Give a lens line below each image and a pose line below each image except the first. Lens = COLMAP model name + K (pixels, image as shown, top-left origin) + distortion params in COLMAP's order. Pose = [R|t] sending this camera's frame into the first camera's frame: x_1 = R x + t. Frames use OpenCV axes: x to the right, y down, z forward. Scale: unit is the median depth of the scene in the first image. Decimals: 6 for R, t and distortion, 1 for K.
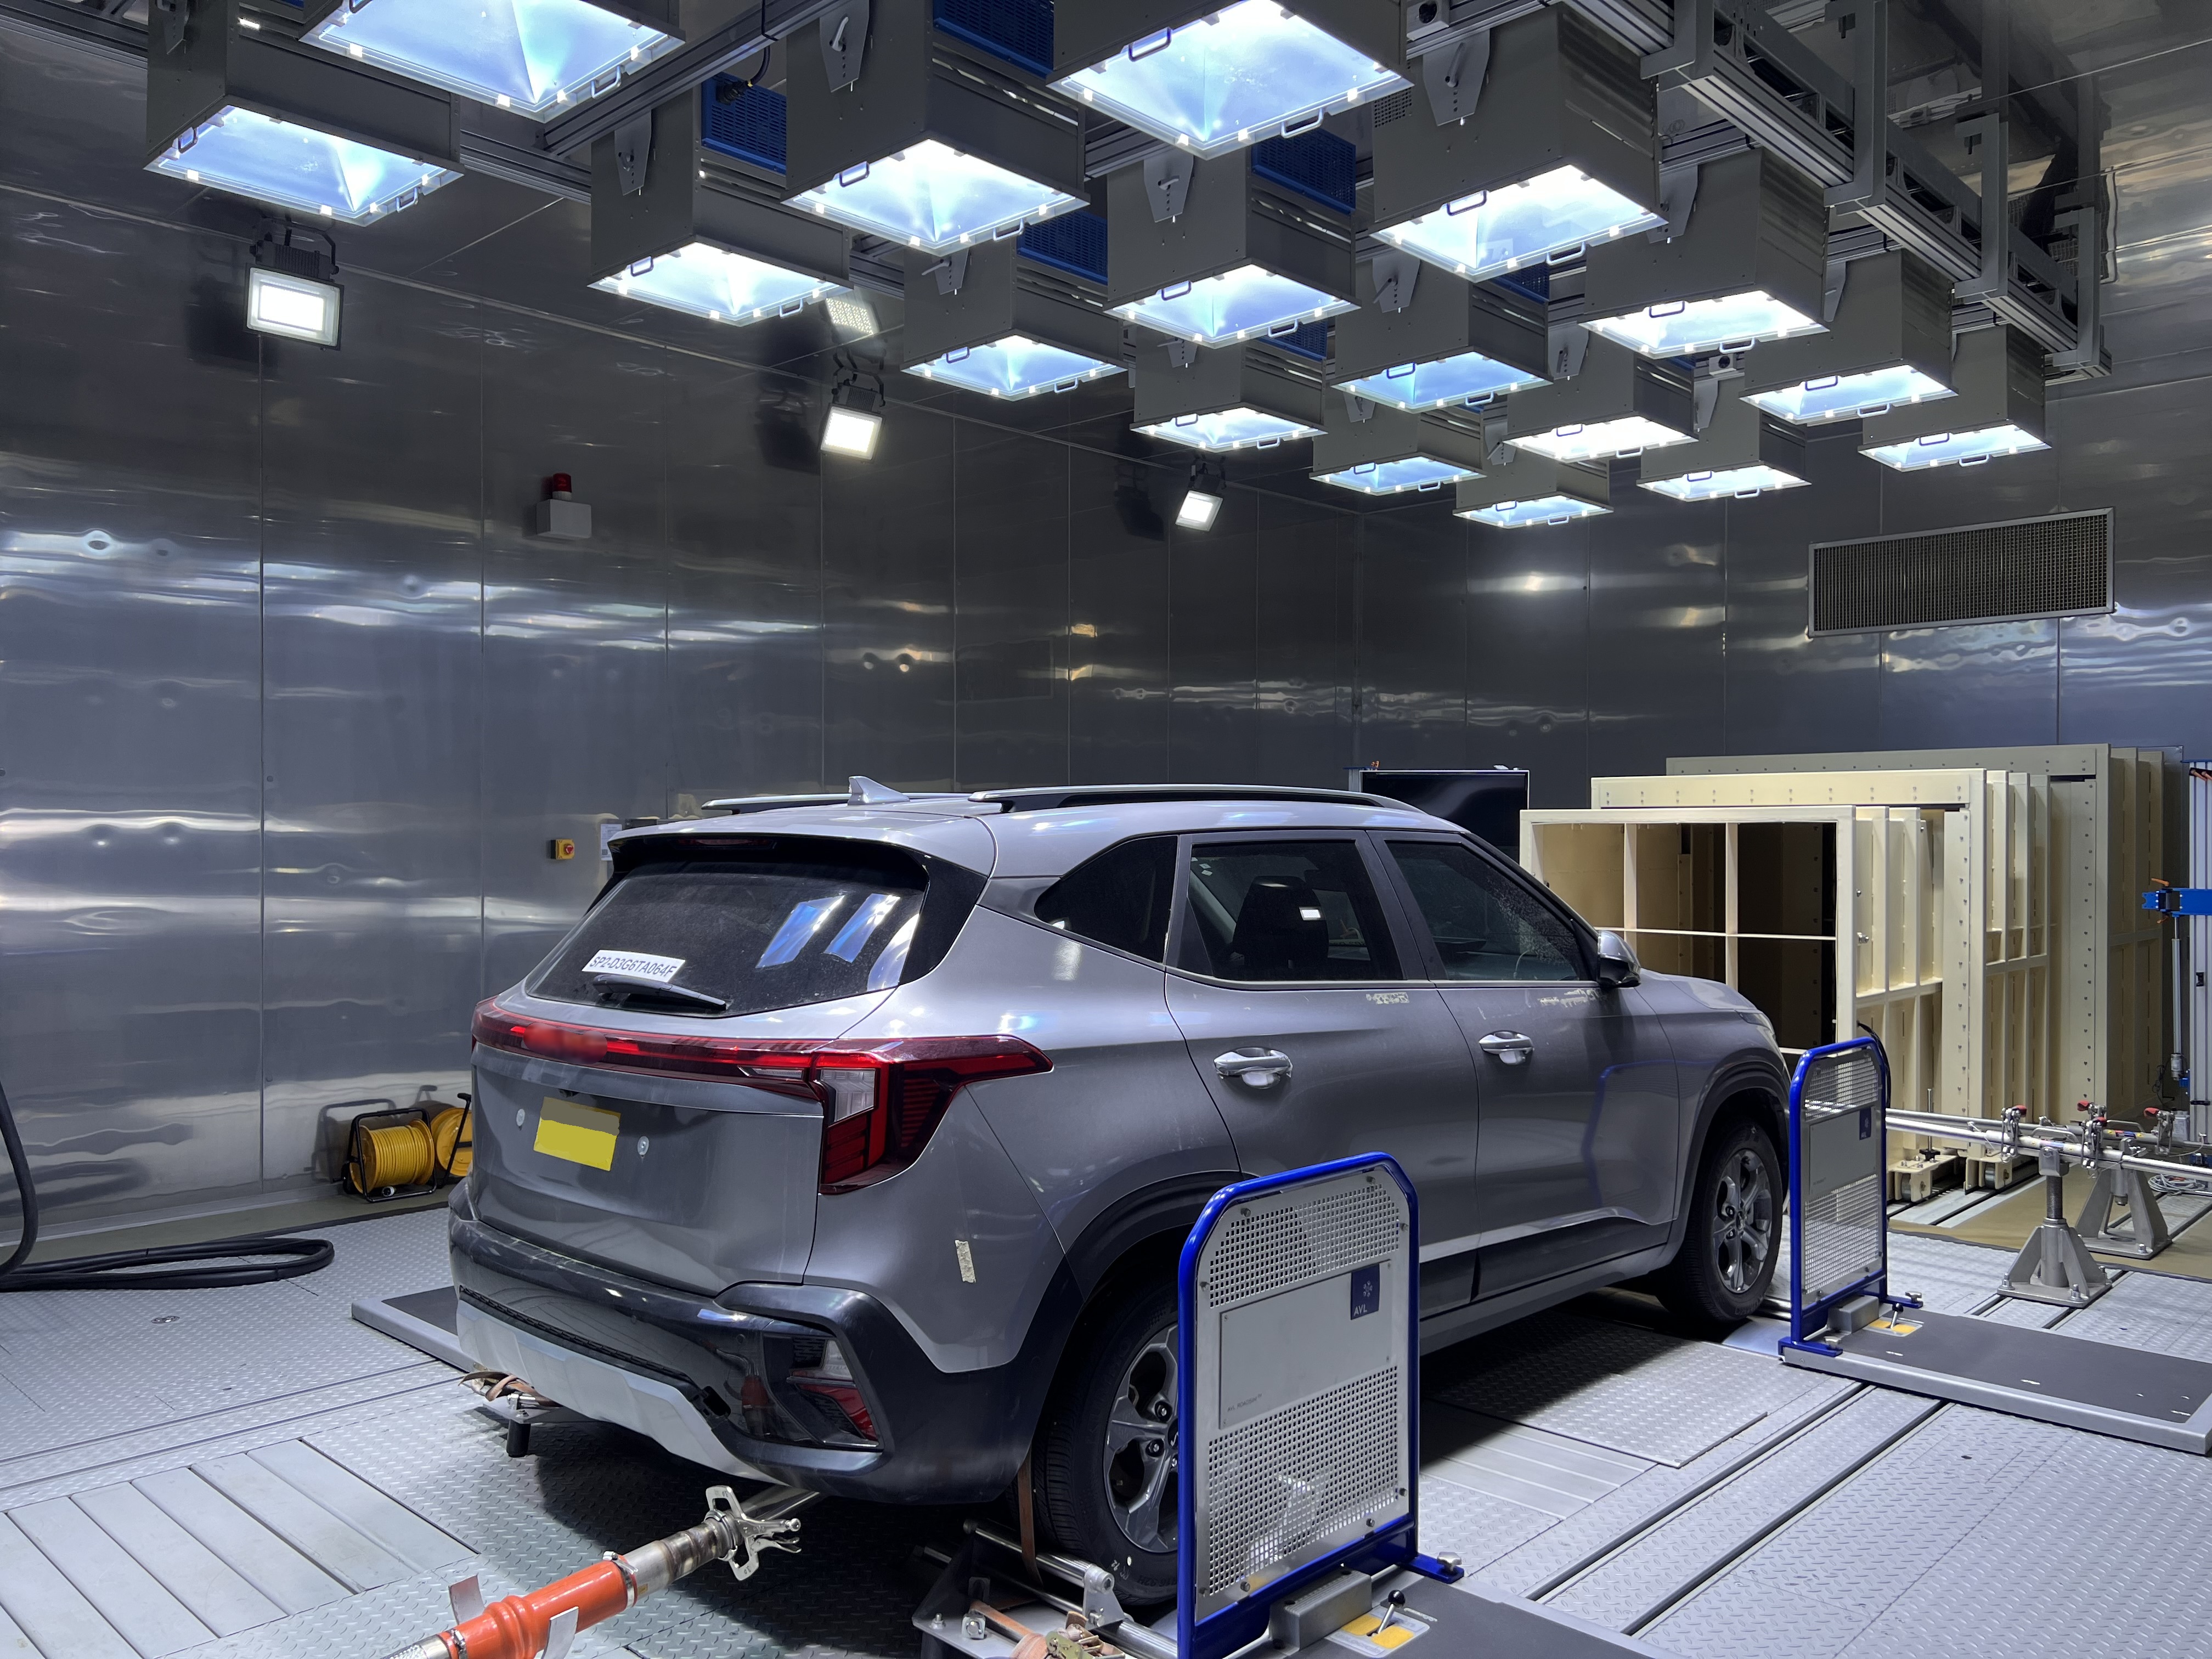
lens RADIAL K [[1652.7, 0, 1101.1], [0, 1652.7, 832.4], [0, 0, 1]] dist [0.043720, -0.049488]
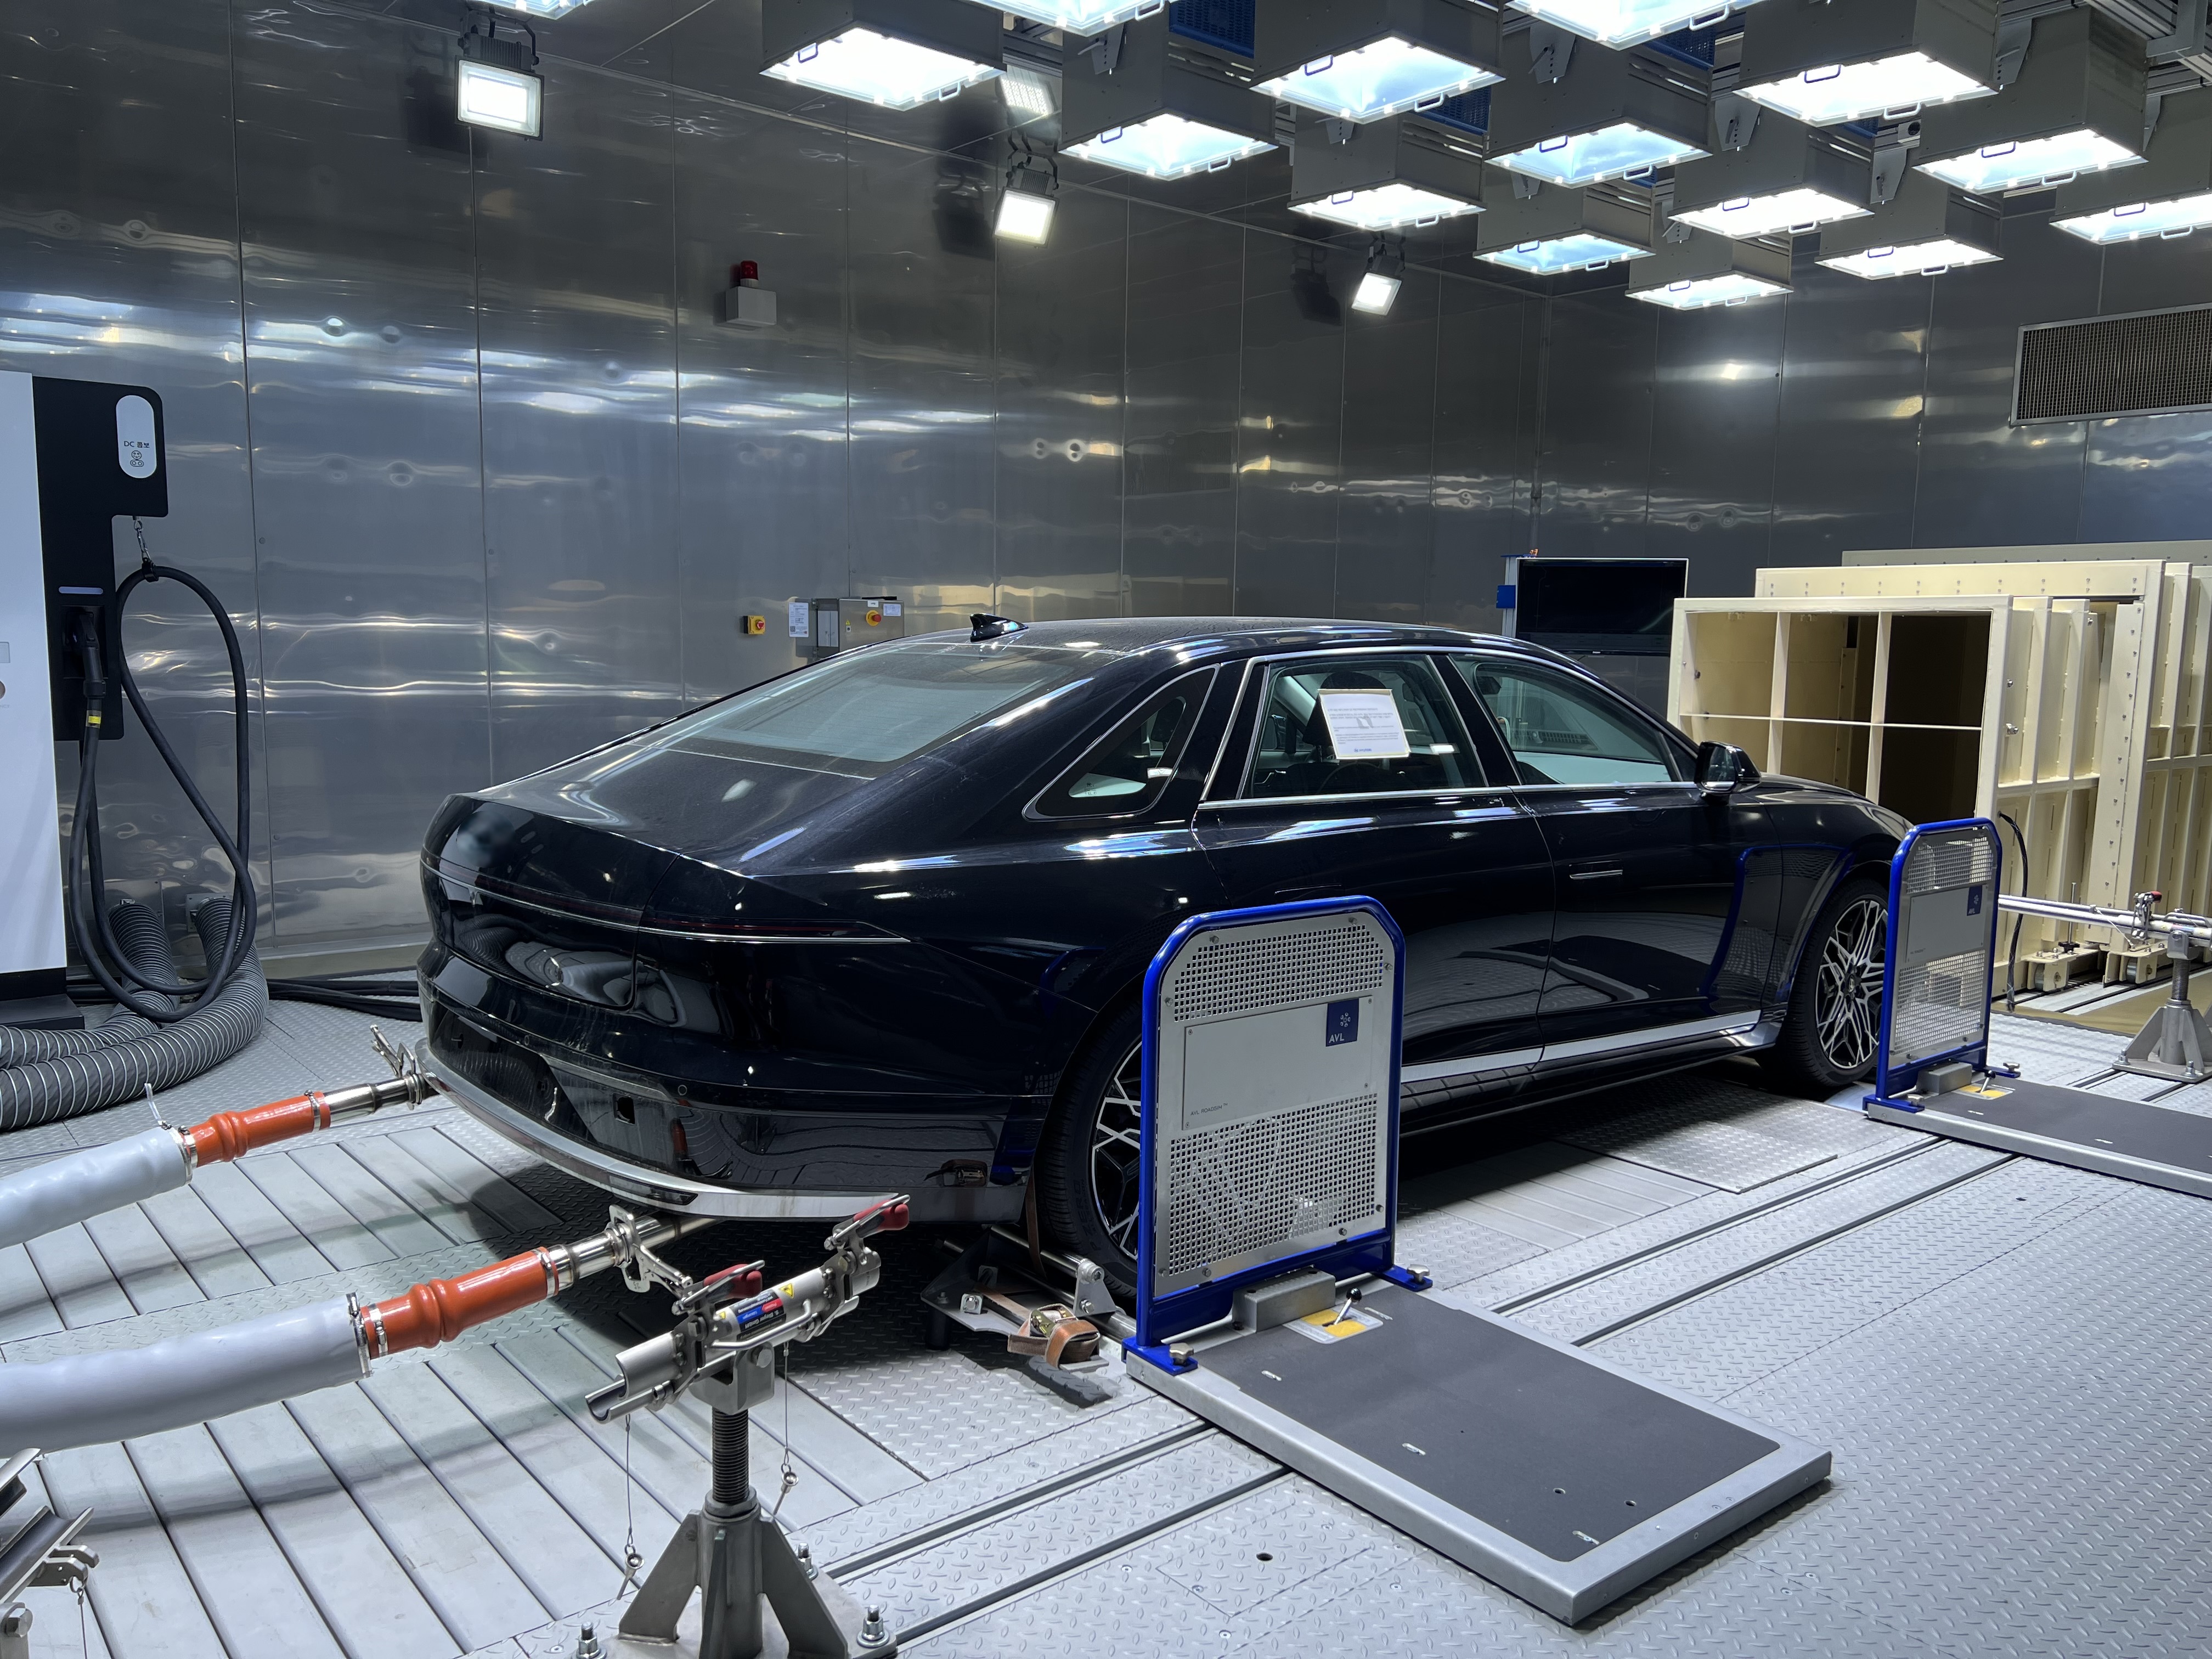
lens RADIAL K [[1652.7, 0, 1111.4], [0, 1652.7, 841.2], [0, 0, 1]] dist [0.043720, -0.049488]
pose [[0.993486, 0.029790, -0.109990, 0.031654], [-0.016248, 0.992394, 0.122023, 0.016494], [0.112789, -0.119441, 0.986414, -0.054987]]
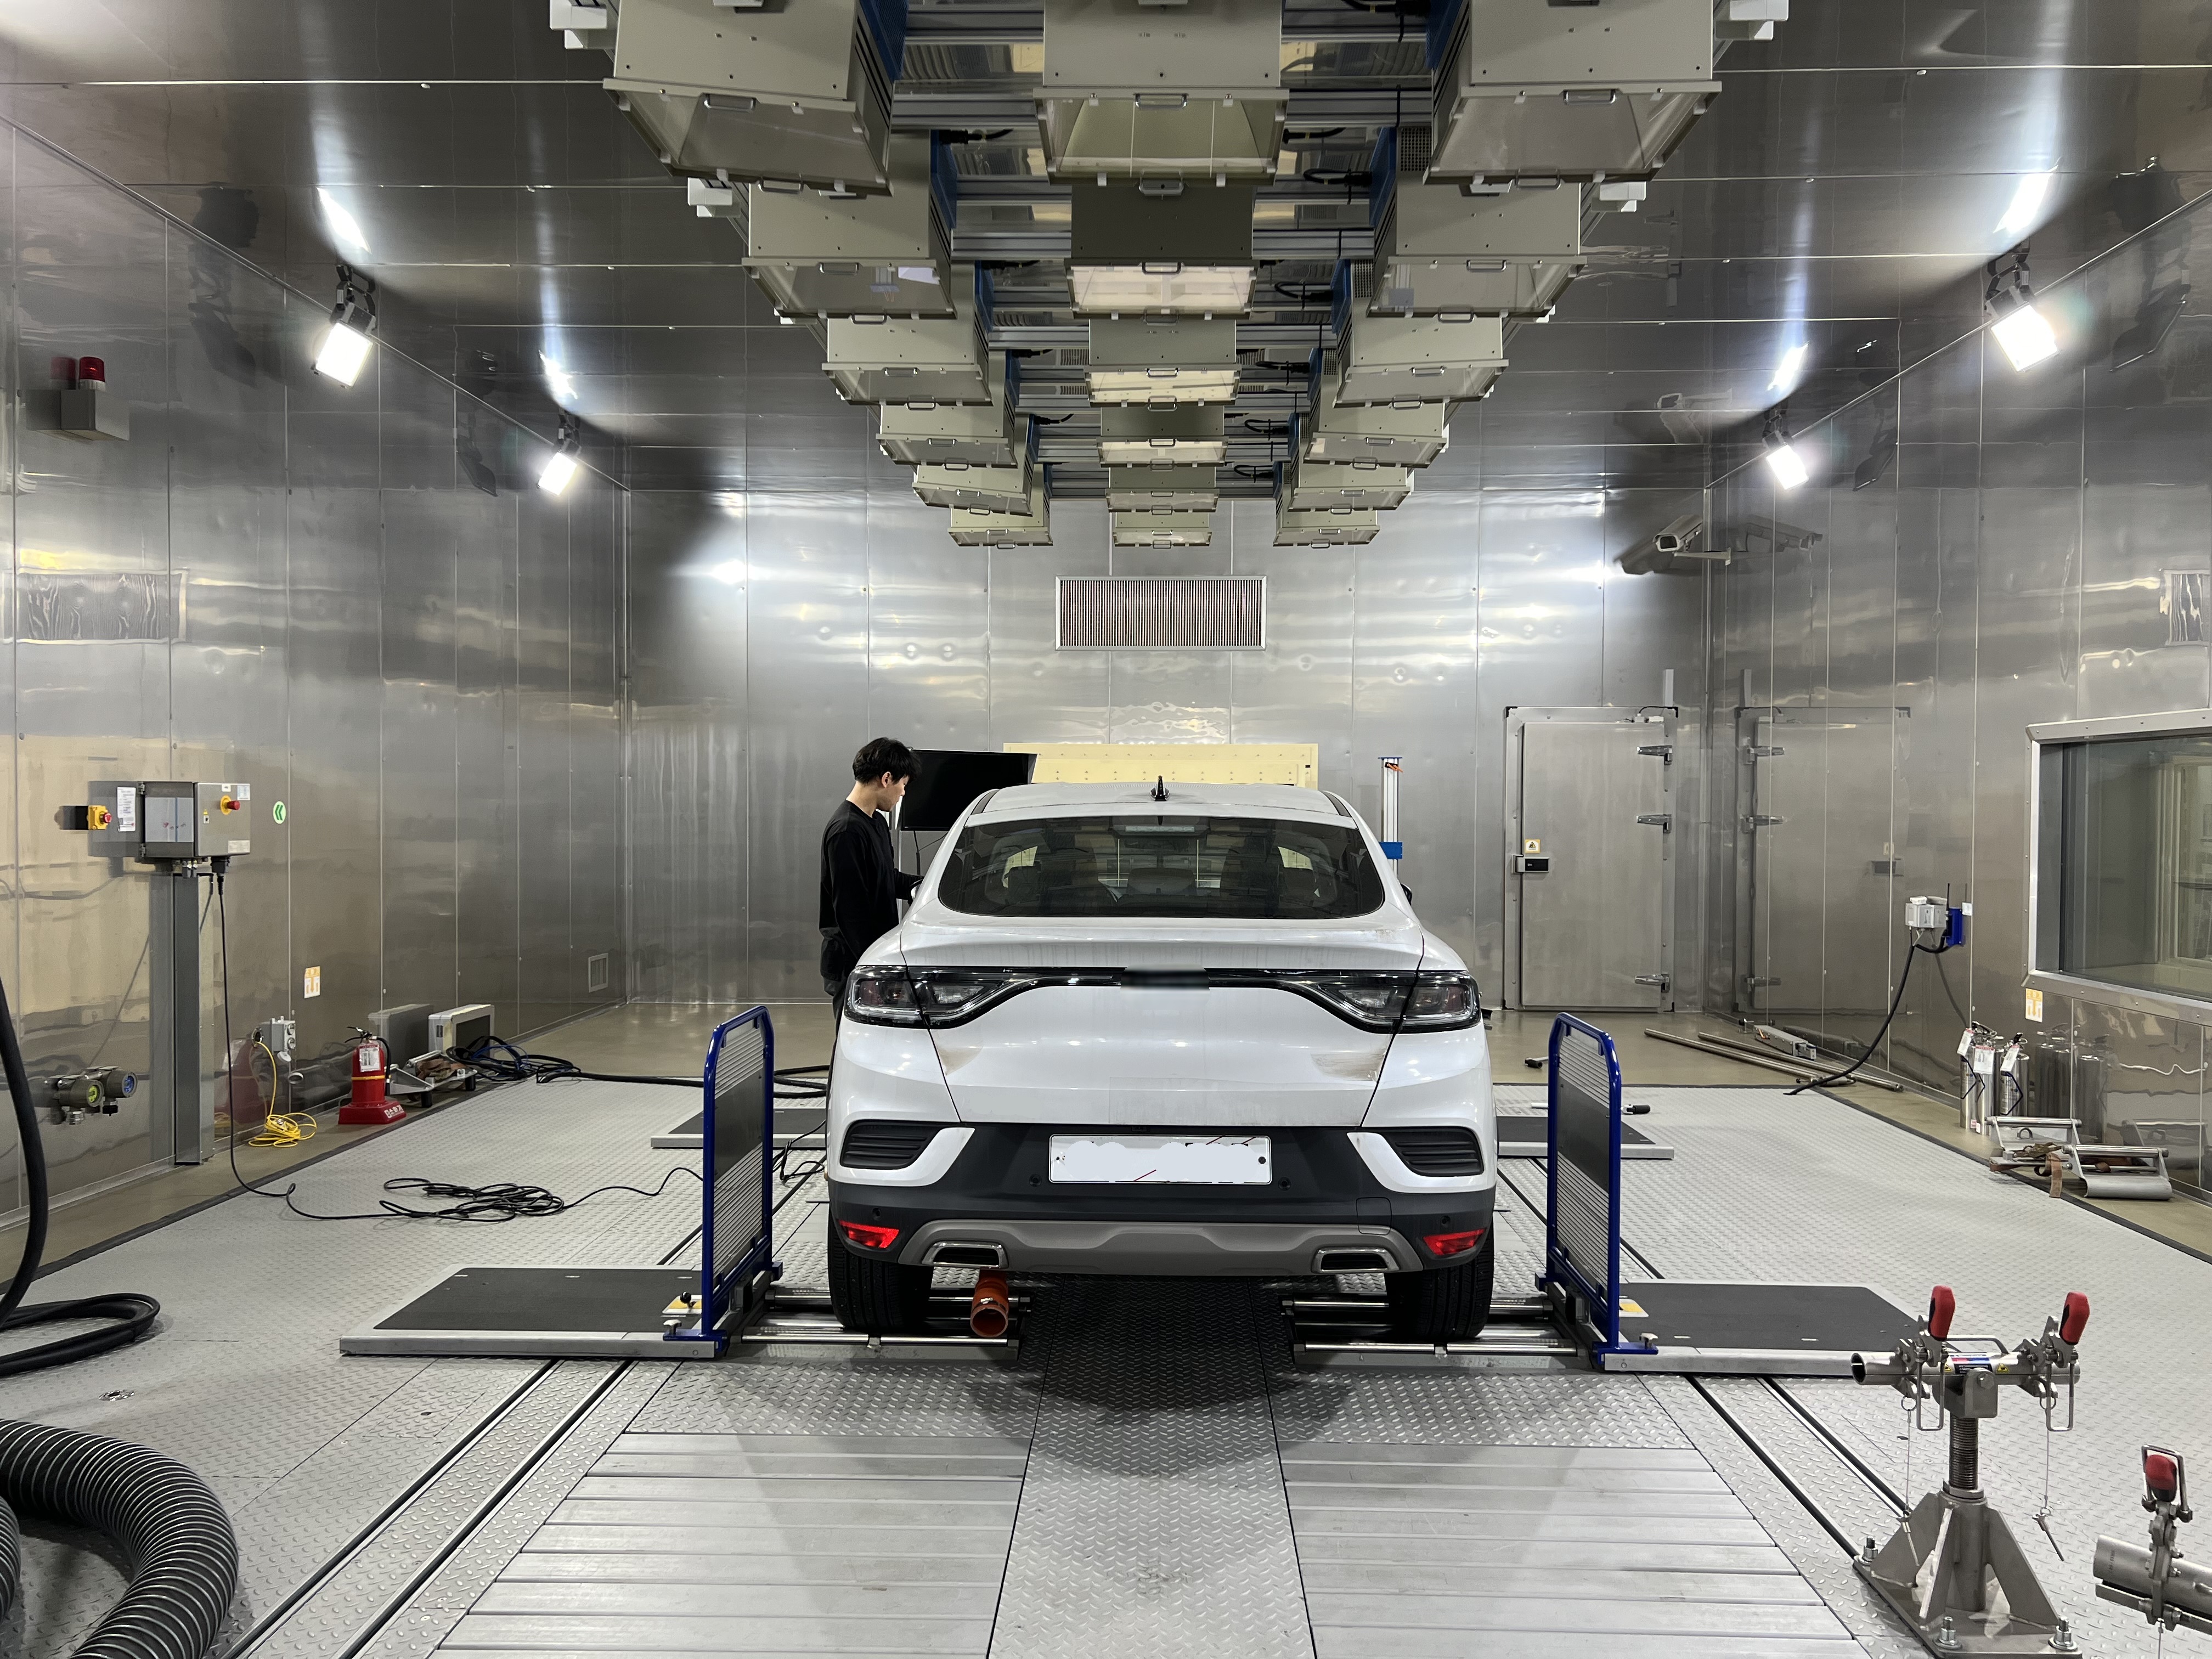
lens RADIAL K [[1652.7, 0, 1113.4], [0, 1652.7, 843.0], [0, 0, 1]] dist [0.043720, -0.049488]
pose [[0.737152, -0.011708, 0.675626, -0.585150], [-0.007091, 0.999661, 0.025061, -0.001463], [-0.675690, -0.023265, 0.736819, 0.060345]]
